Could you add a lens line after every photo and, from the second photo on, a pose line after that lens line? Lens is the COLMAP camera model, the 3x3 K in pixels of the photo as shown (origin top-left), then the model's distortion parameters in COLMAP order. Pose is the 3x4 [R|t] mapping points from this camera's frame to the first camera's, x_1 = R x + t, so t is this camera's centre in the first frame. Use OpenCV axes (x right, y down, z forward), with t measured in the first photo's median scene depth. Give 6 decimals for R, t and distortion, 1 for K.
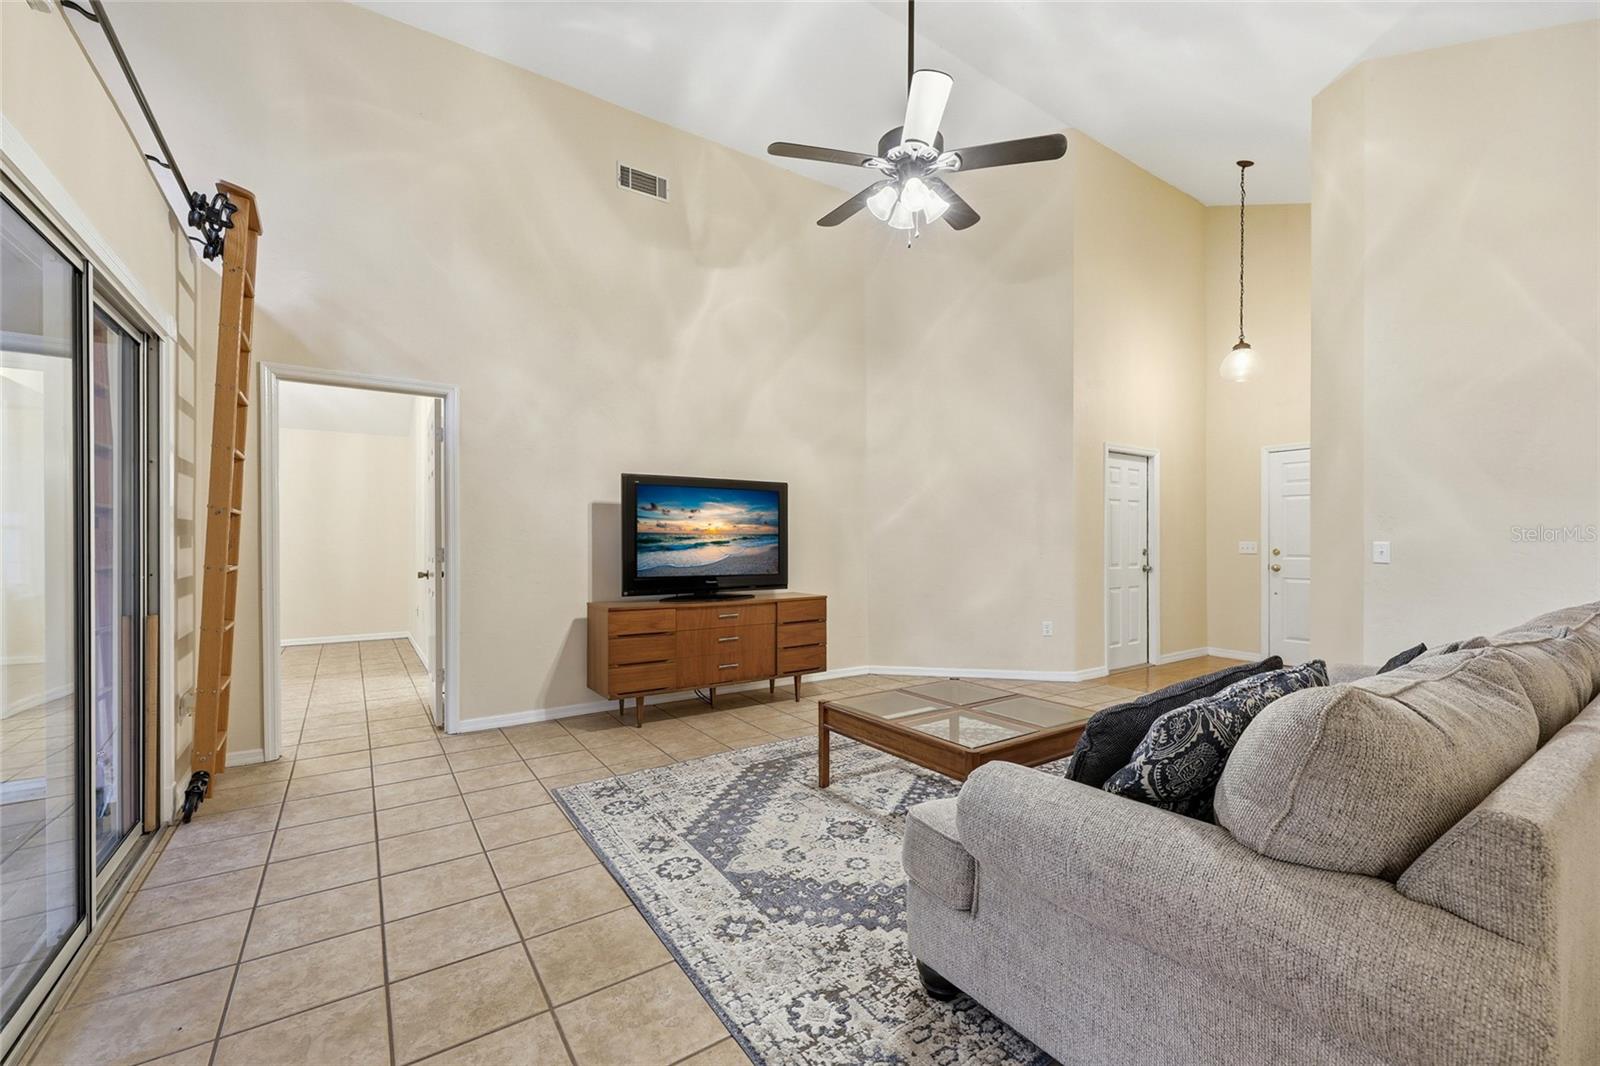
lens RADIAL K [[653.3, 0, 810.4], [0, 653.3, 539.9], [0, 0, 1]] dist [0.003557, -0.000765]
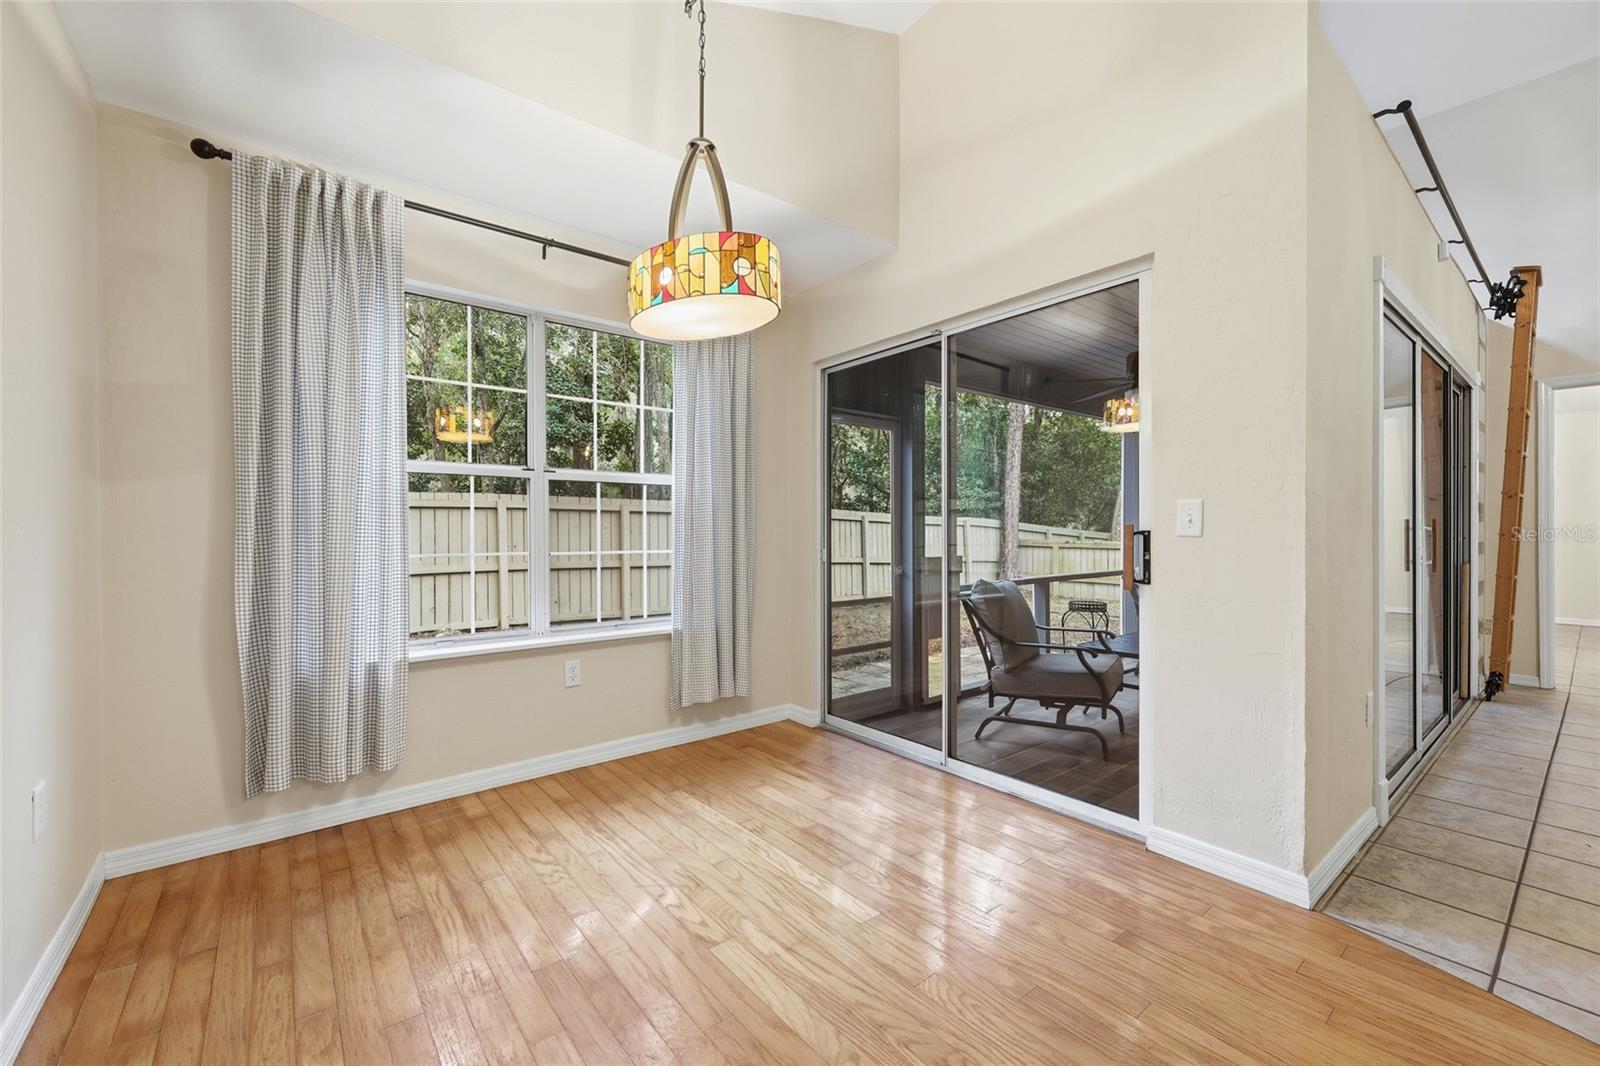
lens RADIAL K [[653.3, 0, 798.7], [0, 653.3, 535.7], [0, 0, 1]] dist [0.003557, -0.000765]
pose [[0.065862, 0.005098, -0.997816, 0.388248], [0.000356, 0.999987, 0.005133, 0.031066], [0.997829, -0.000694, 0.065860, -0.588105]]
